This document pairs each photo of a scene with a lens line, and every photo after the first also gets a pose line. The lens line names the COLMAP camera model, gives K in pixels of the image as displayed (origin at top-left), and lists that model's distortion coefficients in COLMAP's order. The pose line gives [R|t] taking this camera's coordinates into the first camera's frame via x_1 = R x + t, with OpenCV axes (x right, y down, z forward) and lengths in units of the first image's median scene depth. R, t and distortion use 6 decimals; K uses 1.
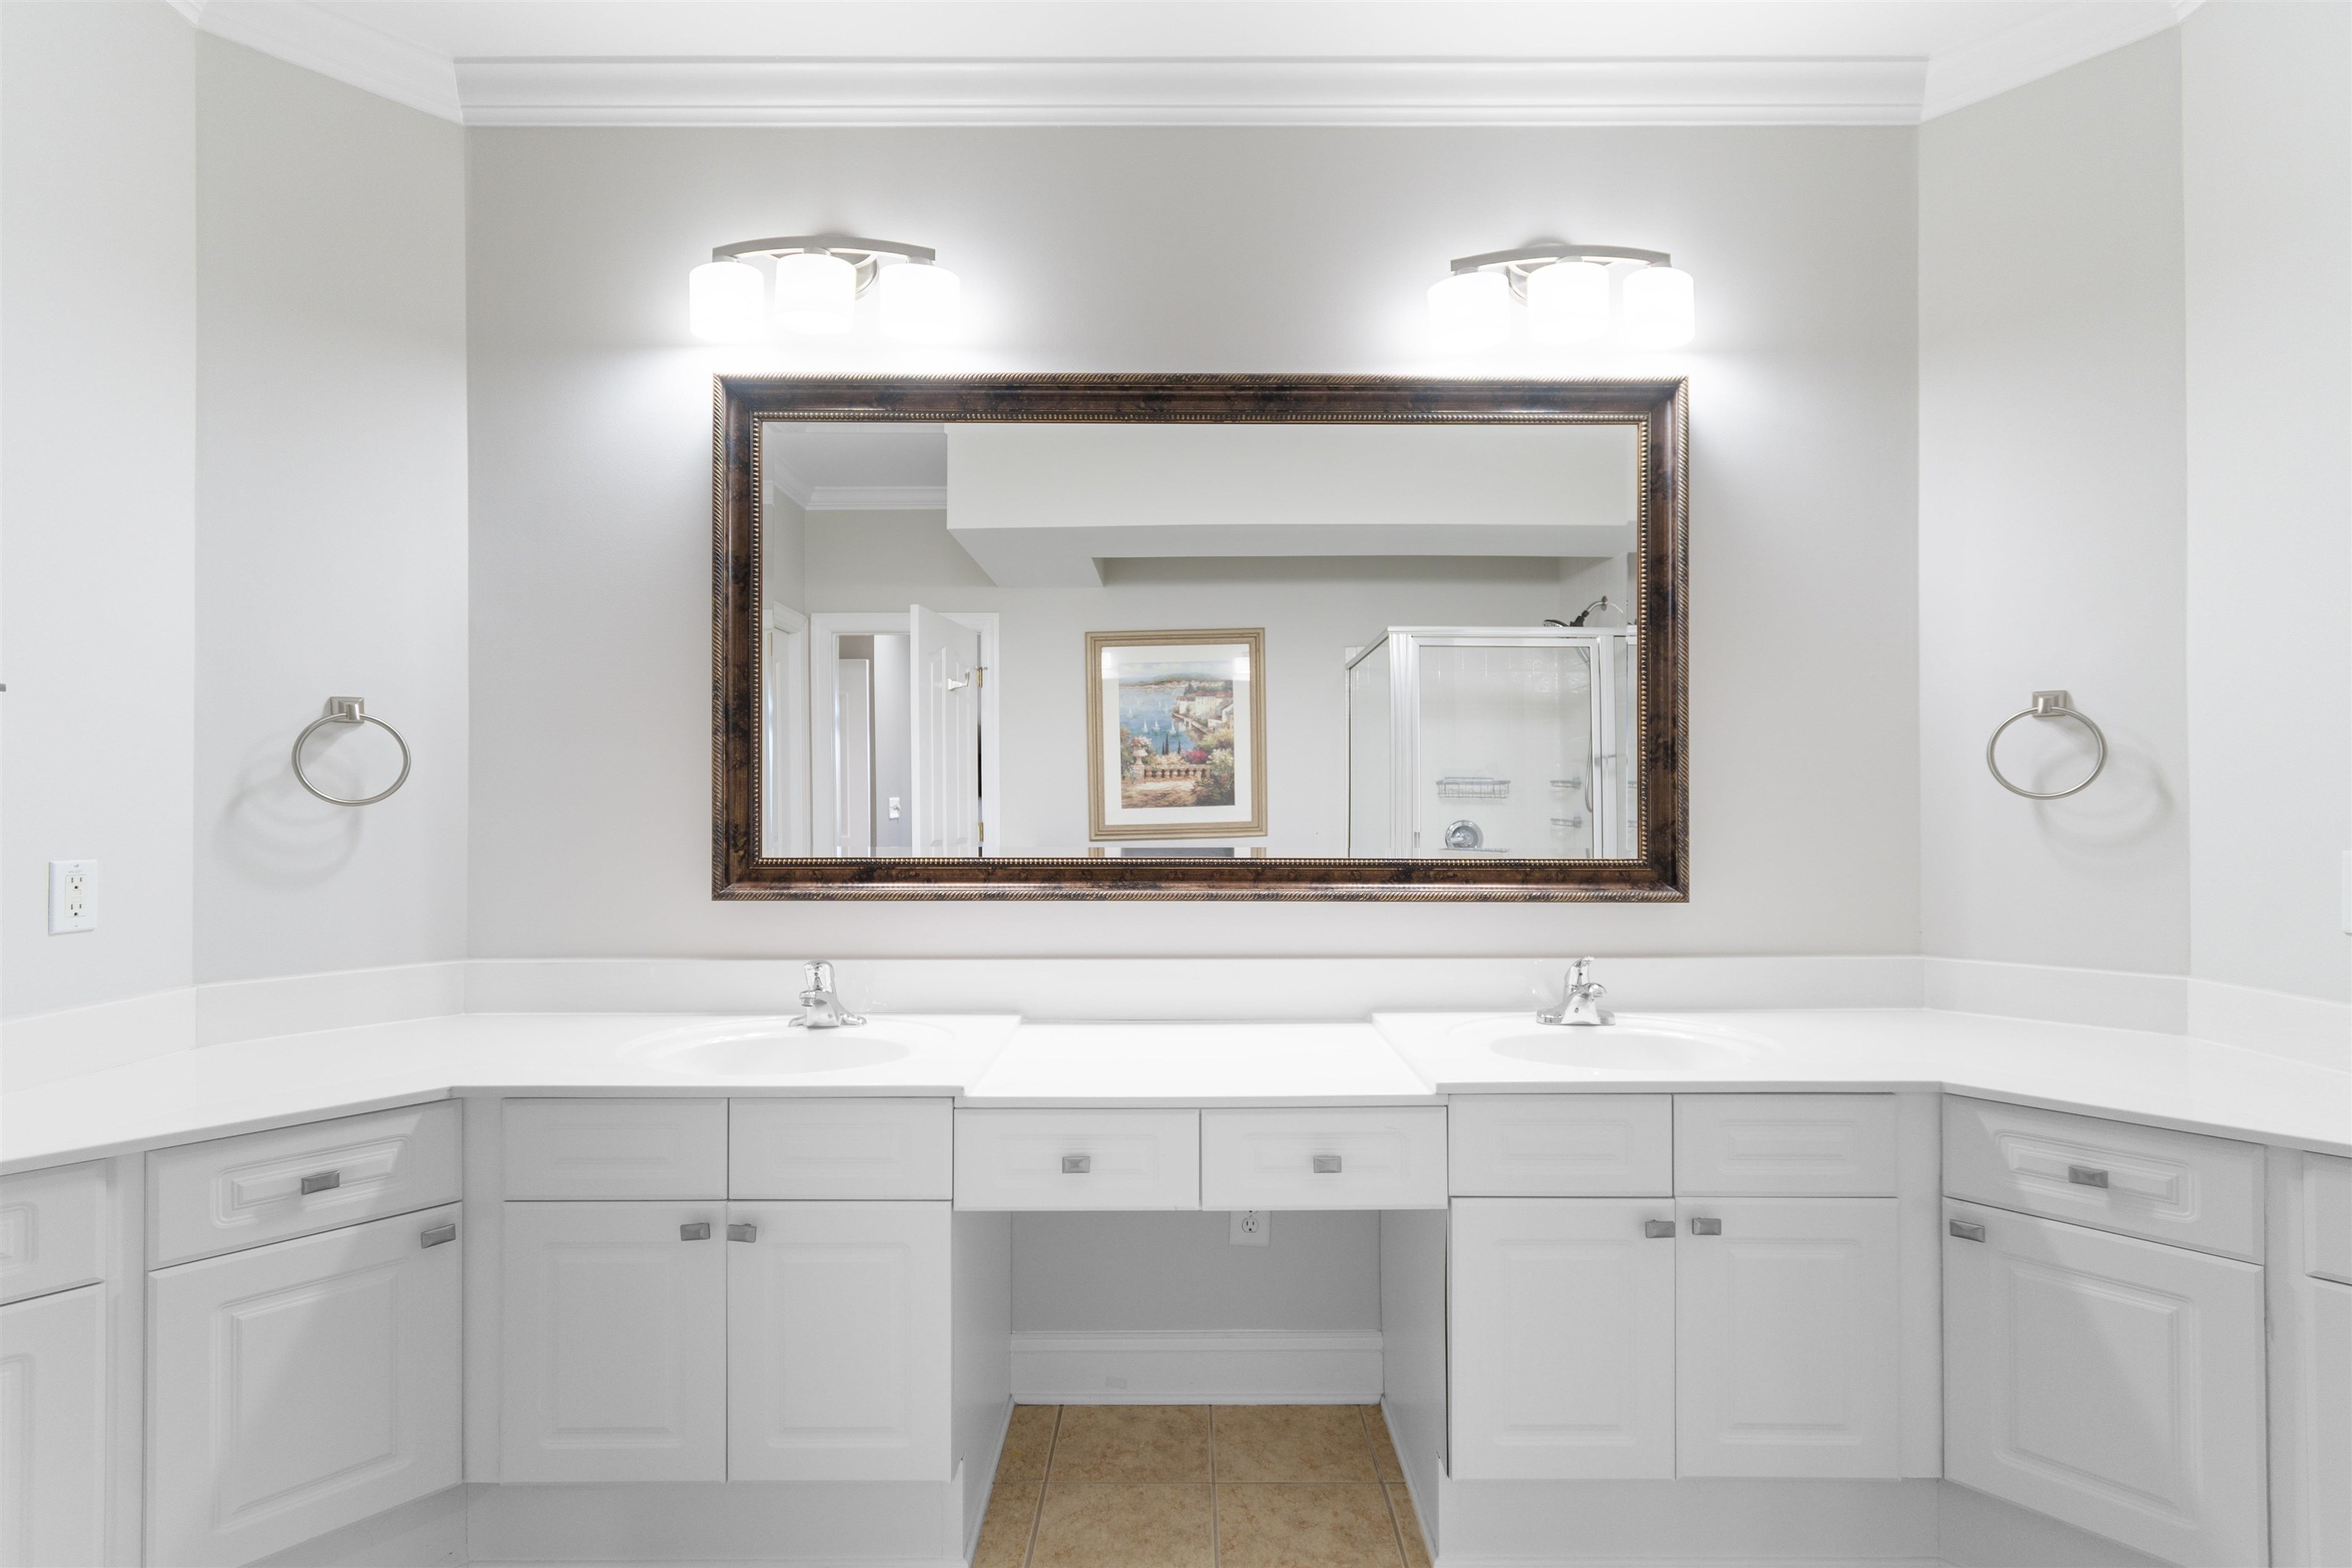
lens RADIAL K [[1055.8, 0, 1180.4], [0, 1055.8, 800.3], [0, 0, 1]] dist [0.001816, 0.000369]
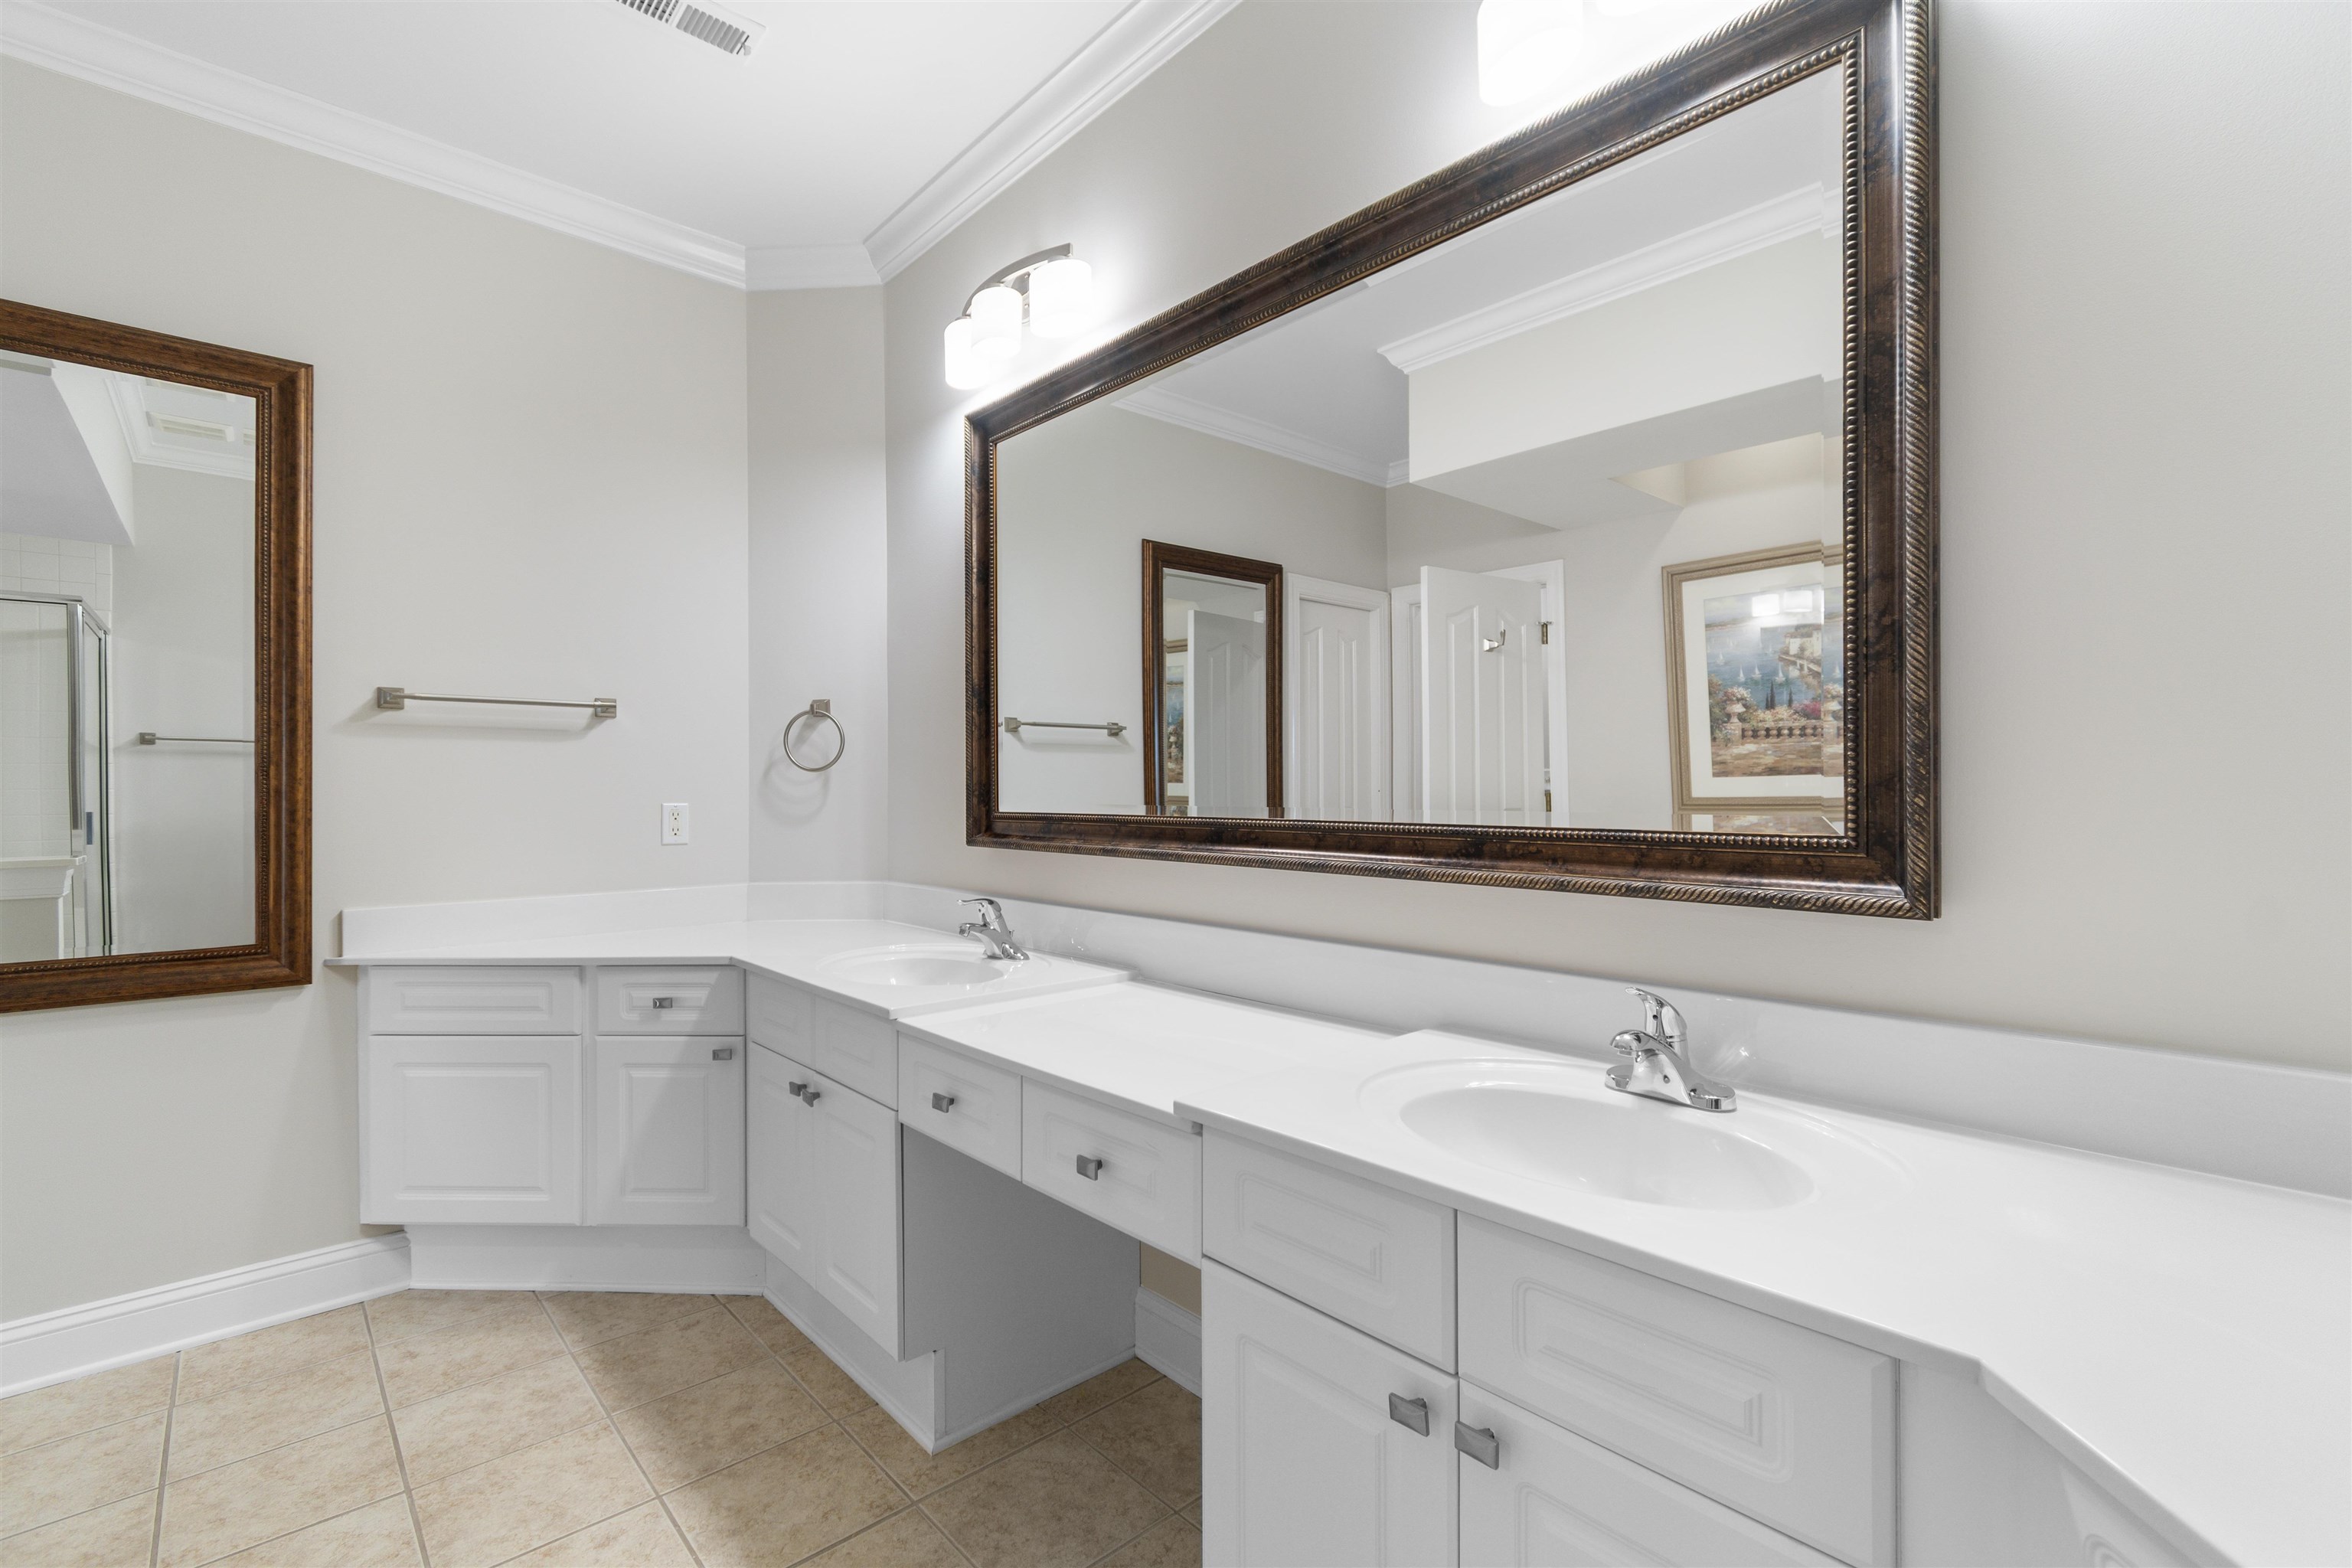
lens RADIAL K [[1037.1, 0, 1171.5], [0, 1037.1, 792.7], [0, 0, 1]] dist [0.003506, 0.000244]
pose [[0.669780, 0.000252, -0.742559, 0.607311], [0.006112, 0.999964, 0.005853, 0.027317], [0.742534, -0.008459, 0.669755, 0.366550]]
